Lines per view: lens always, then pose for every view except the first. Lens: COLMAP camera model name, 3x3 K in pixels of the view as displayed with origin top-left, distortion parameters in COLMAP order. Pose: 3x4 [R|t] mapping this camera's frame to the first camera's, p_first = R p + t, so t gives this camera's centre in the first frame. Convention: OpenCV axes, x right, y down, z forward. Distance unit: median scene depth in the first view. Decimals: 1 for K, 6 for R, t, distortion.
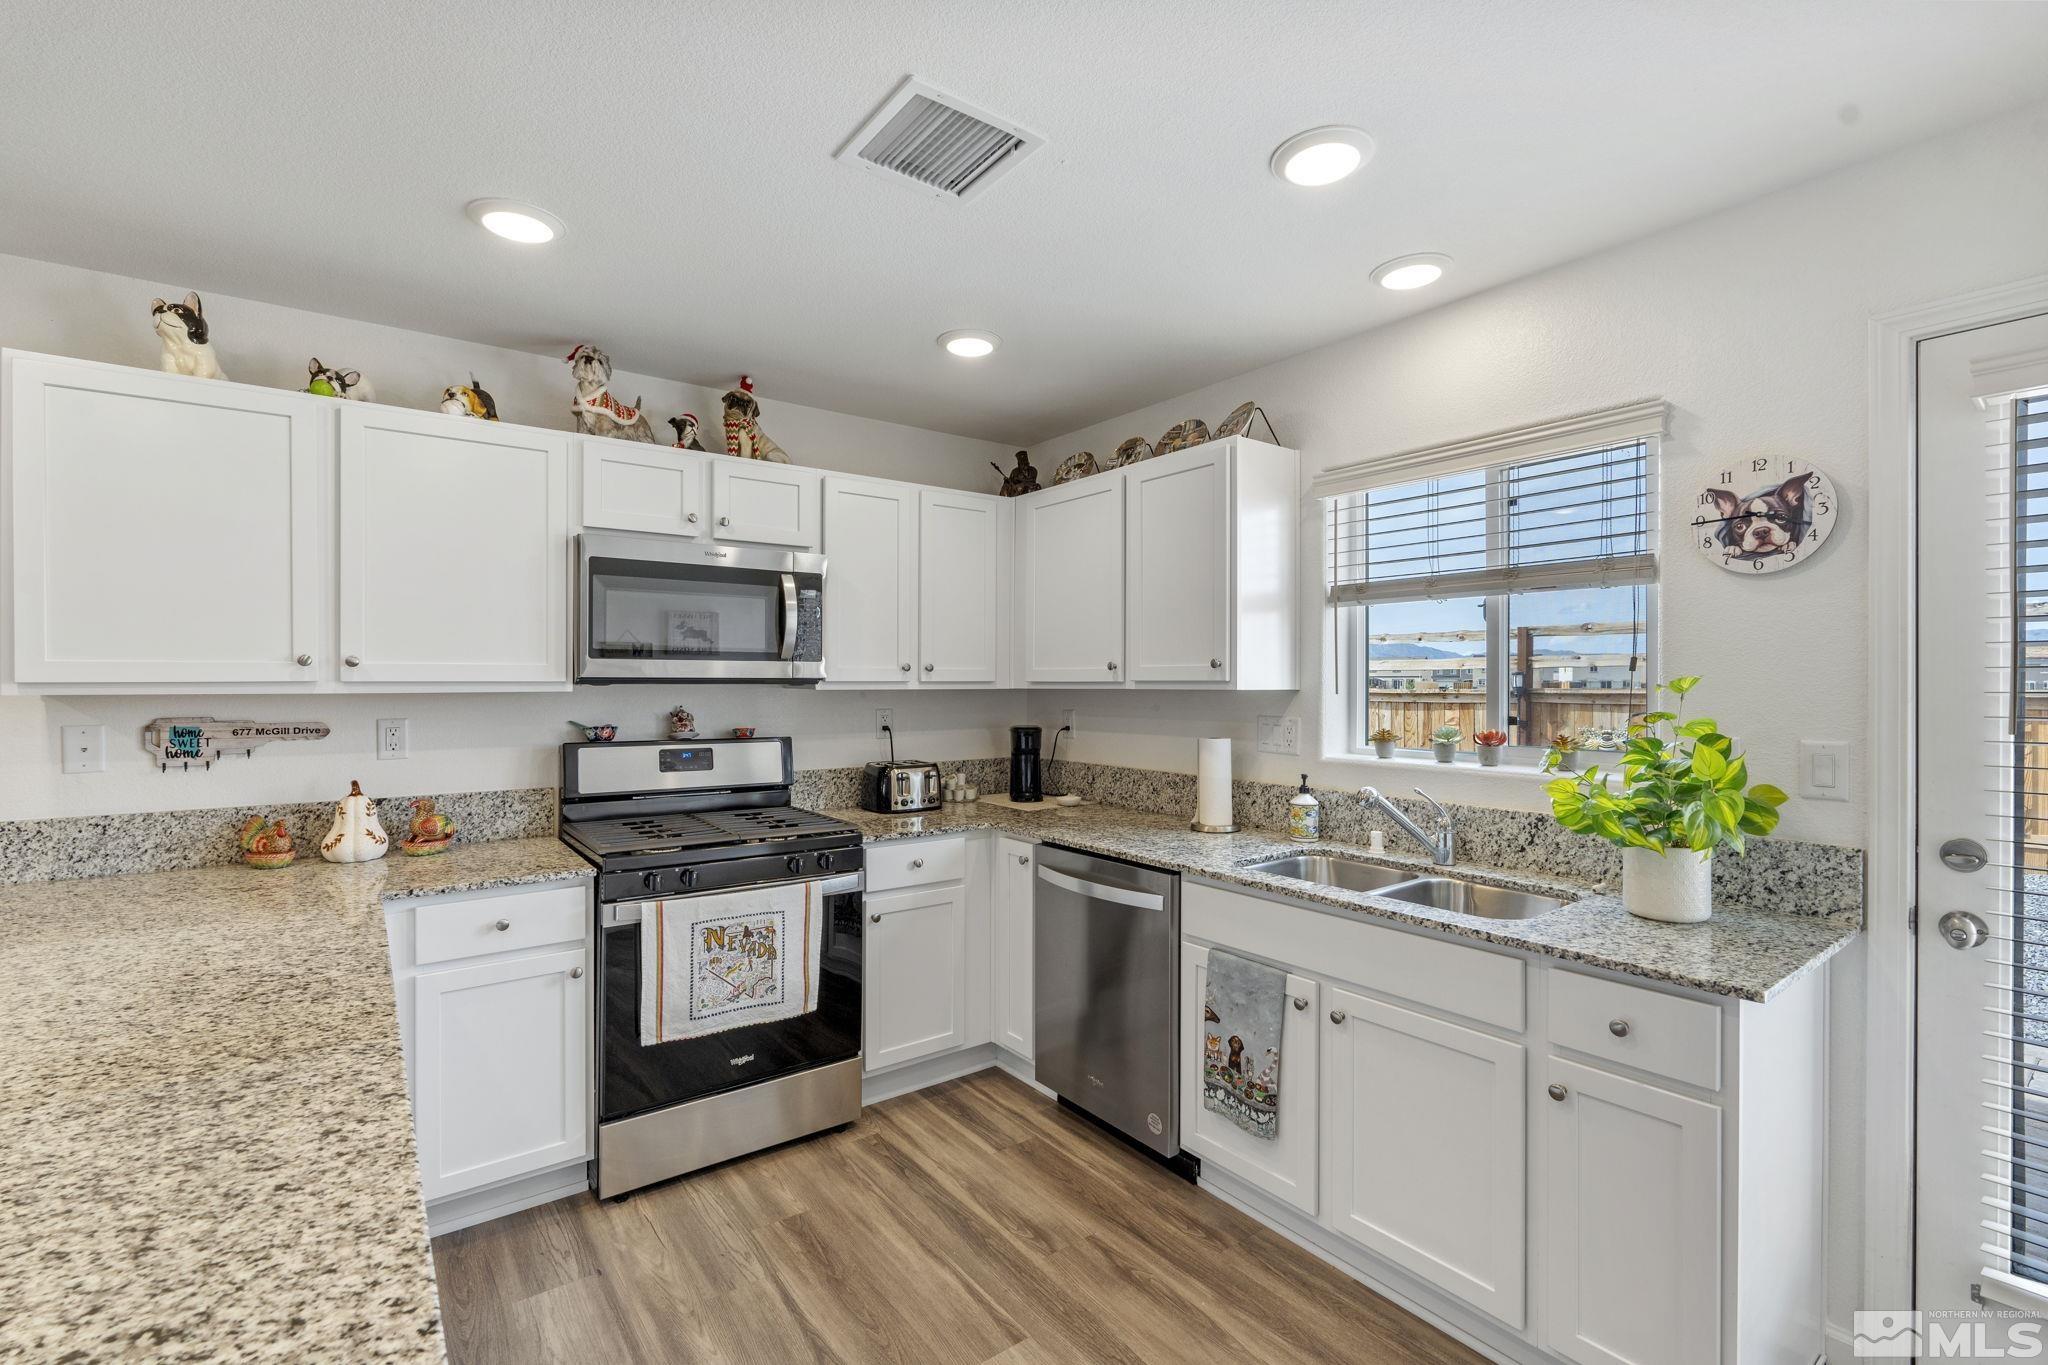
lens RADIAL K [[894.0, 0, 1018.5], [0, 894.0, 685.3], [0, 0, 1]] dist [-0.008365, 0.001503]
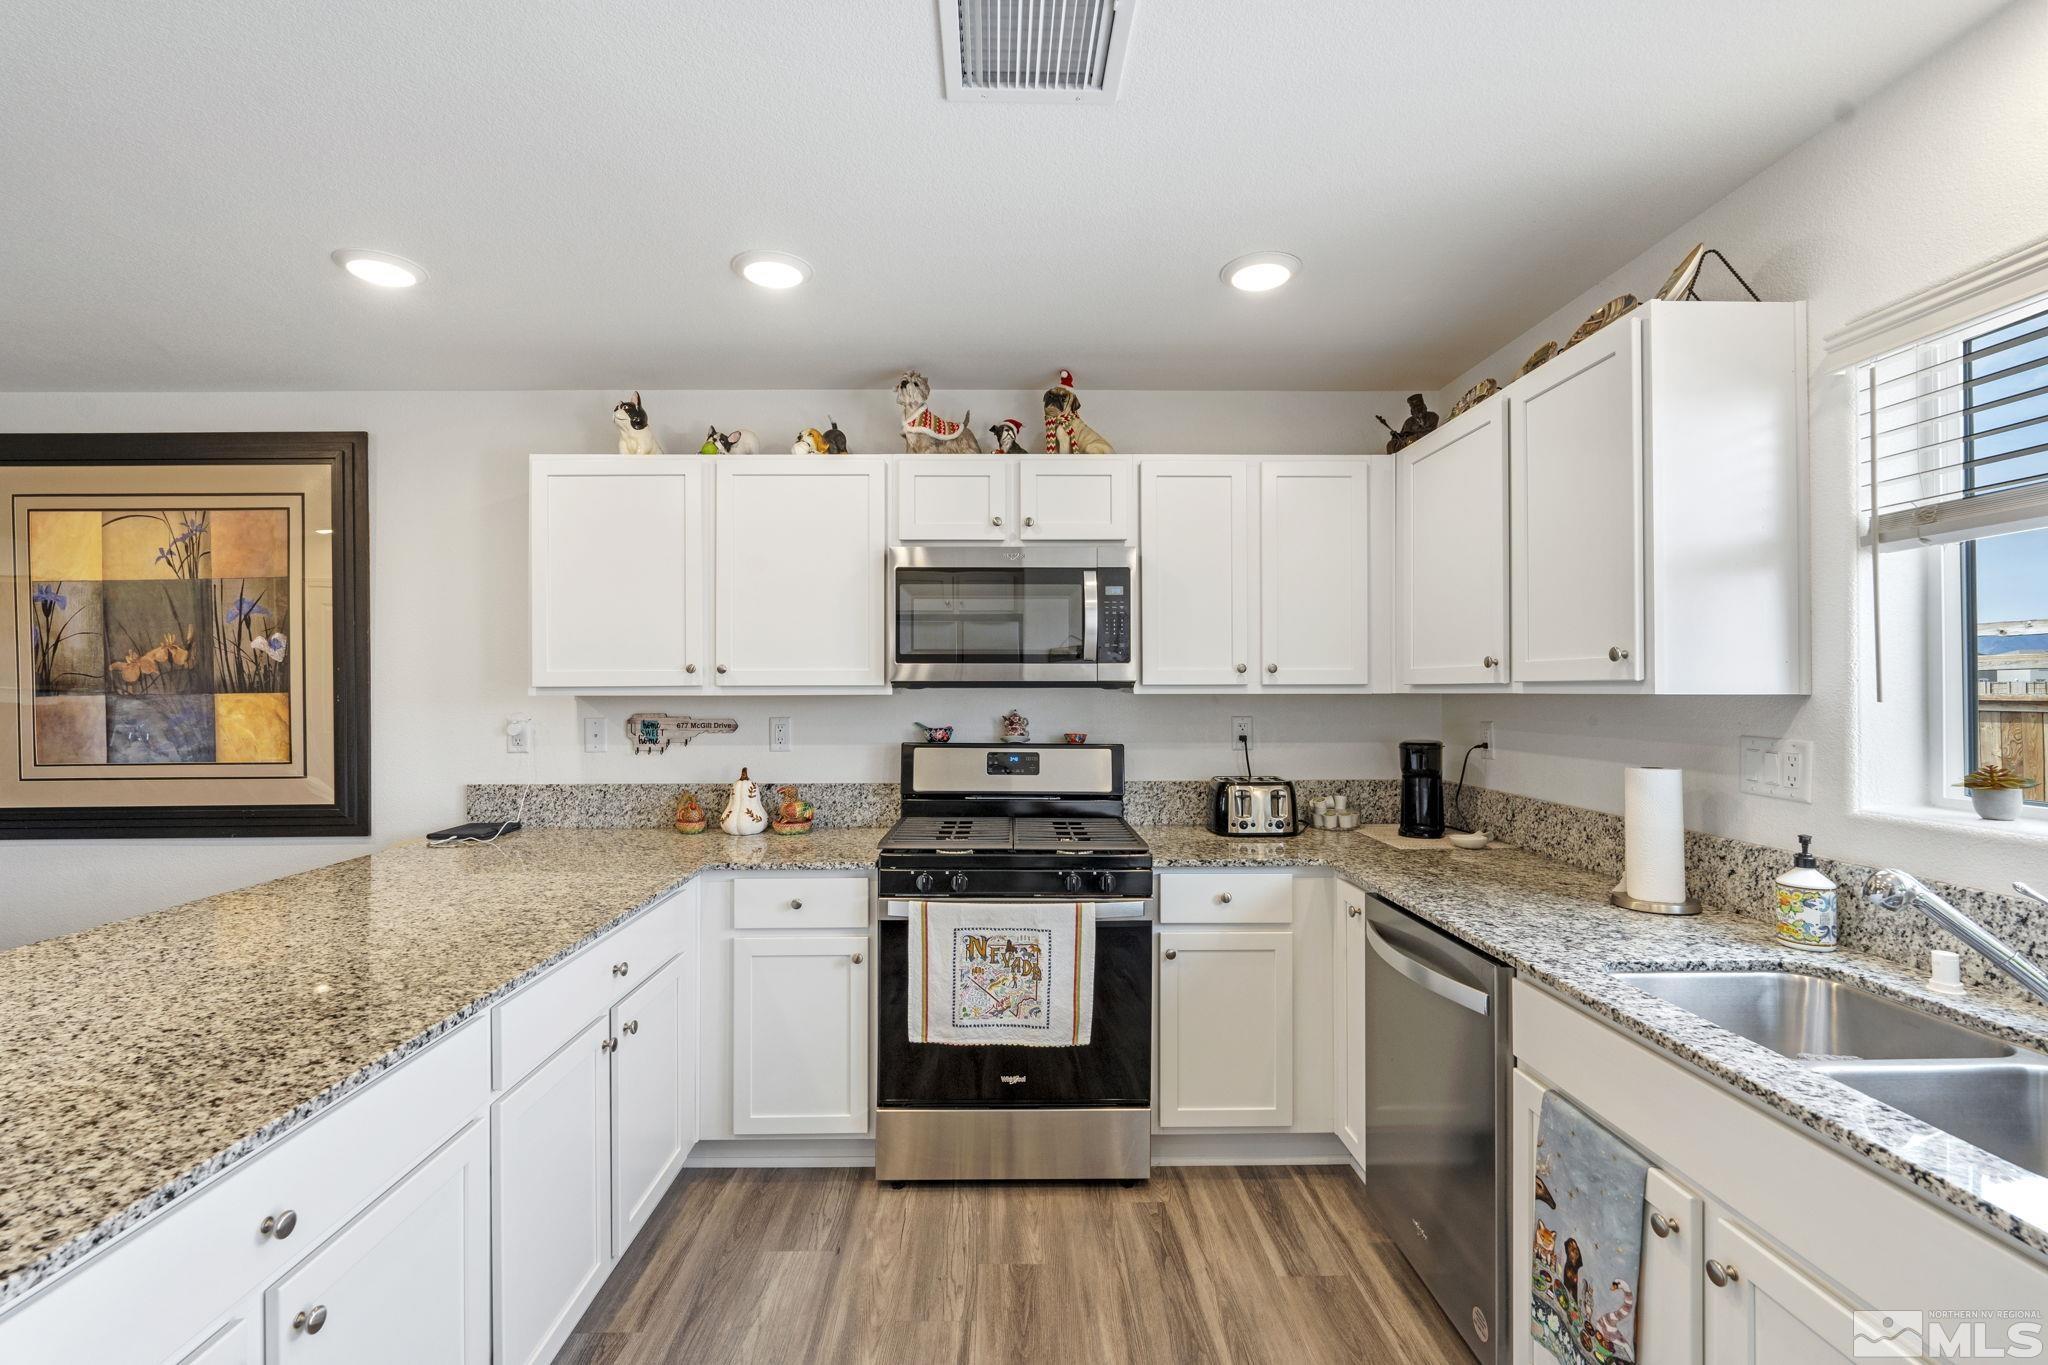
lens RADIAL K [[894.0, 0, 1014.5], [0, 894.0, 680.9], [0, 0, 1]] dist [-0.008365, 0.001503]
pose [[0.810993, -0.007245, -0.585011, 0.278633], [0.000022, 0.999924, -0.012353, 0.004010], [0.585055, 0.010006, 0.810932, 0.239188]]
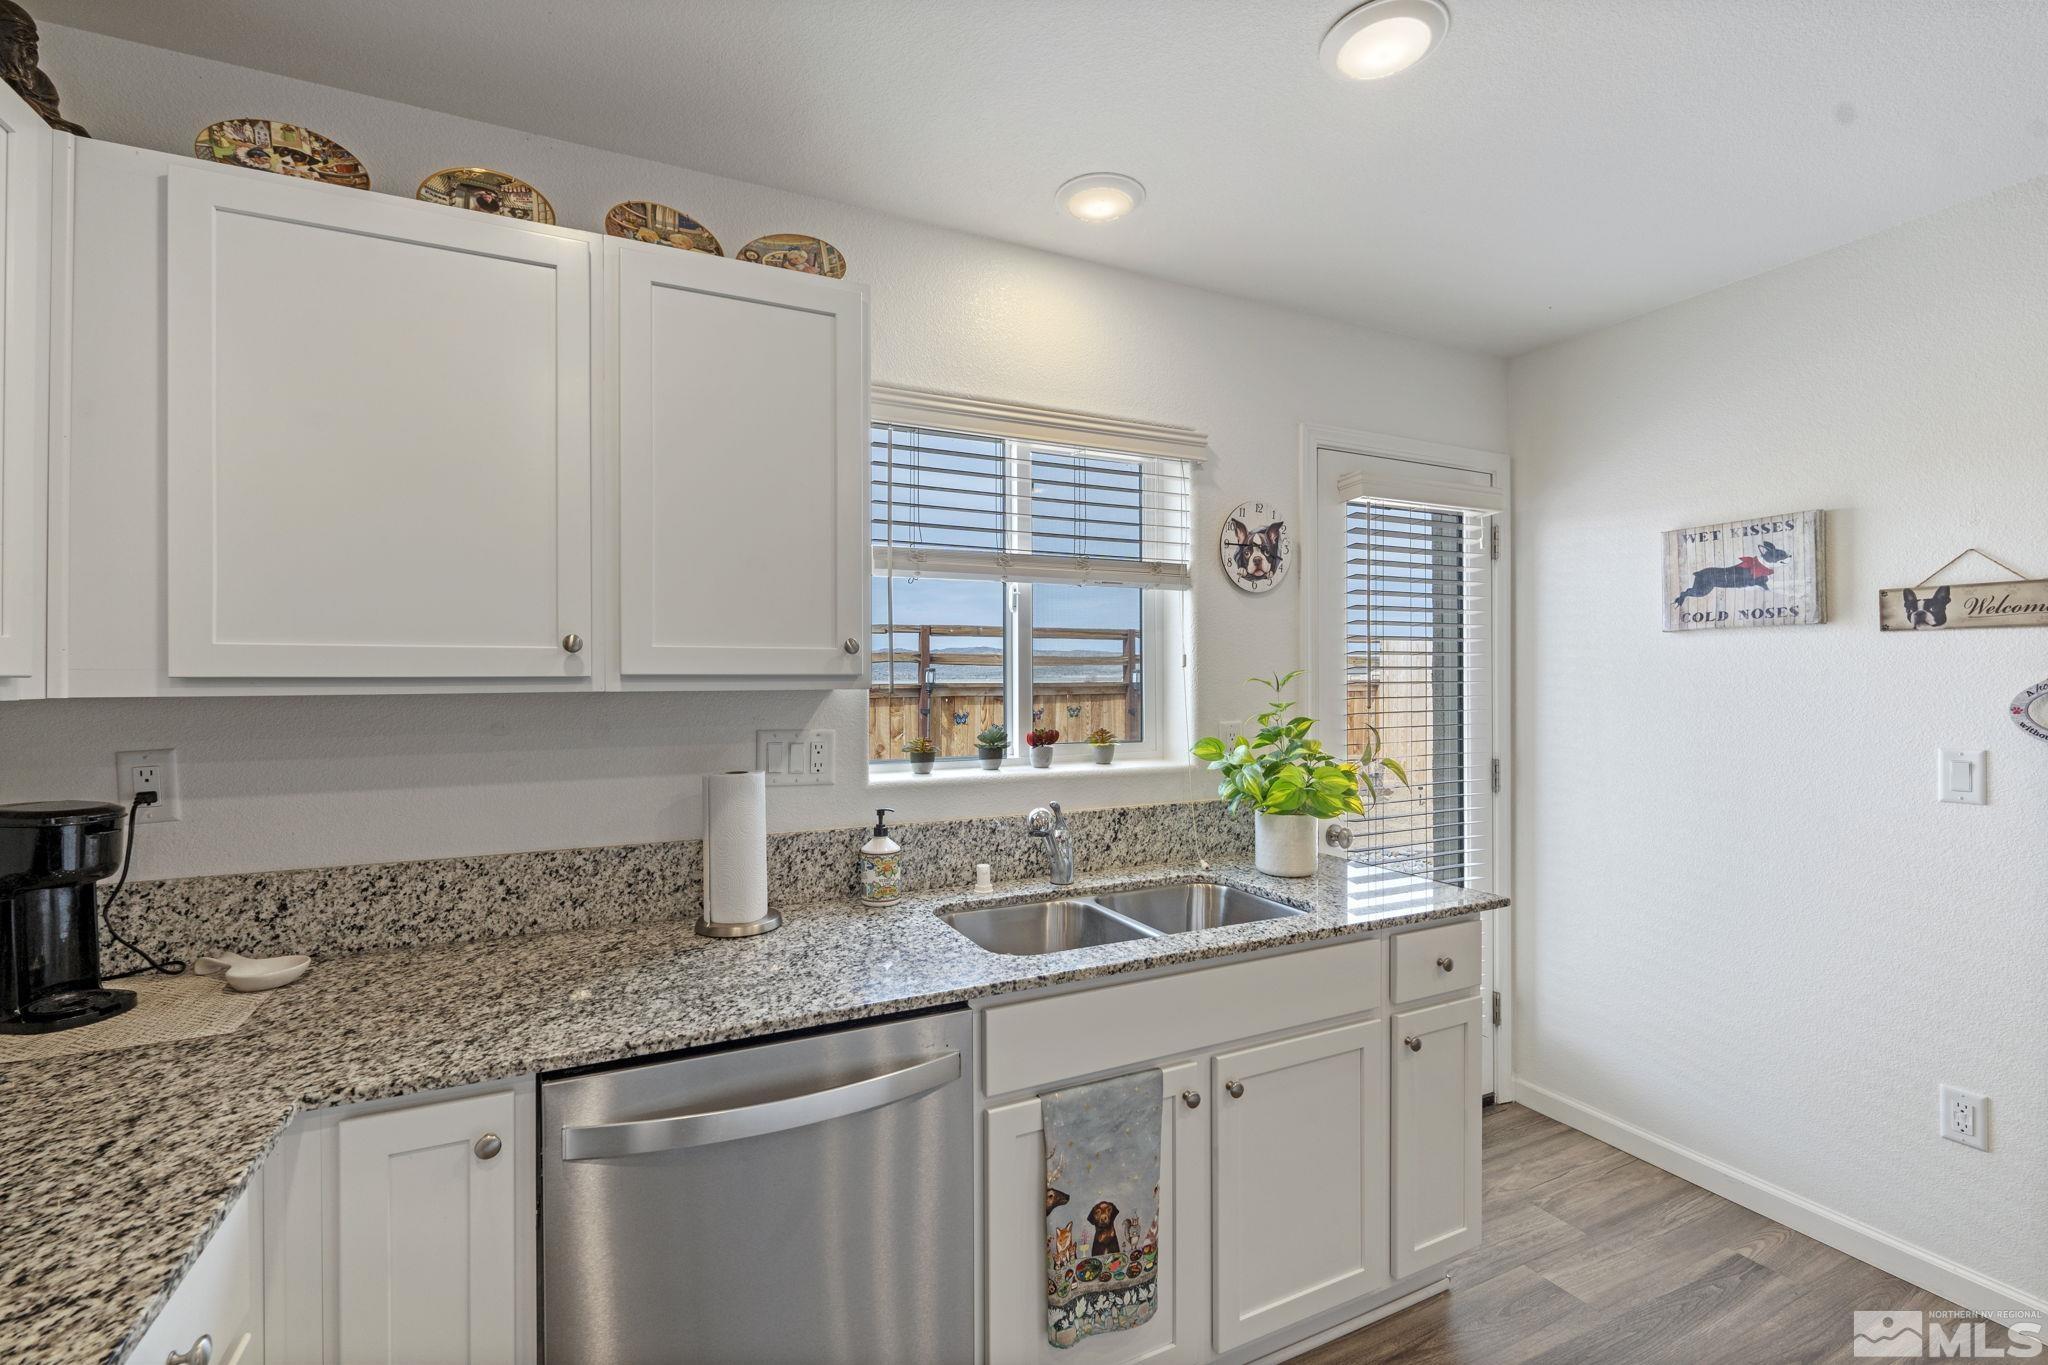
lens RADIAL K [[894.0, 0, 1017.2], [0, 894.0, 680.2], [0, 0, 1]] dist [-0.008365, 0.001503]
pose [[0.191246, -0.002281, 0.981540, -0.404813], [0.006276, 0.999980, 0.001101, -0.001569], [-0.981522, 0.005950, 0.191256, 0.883287]]
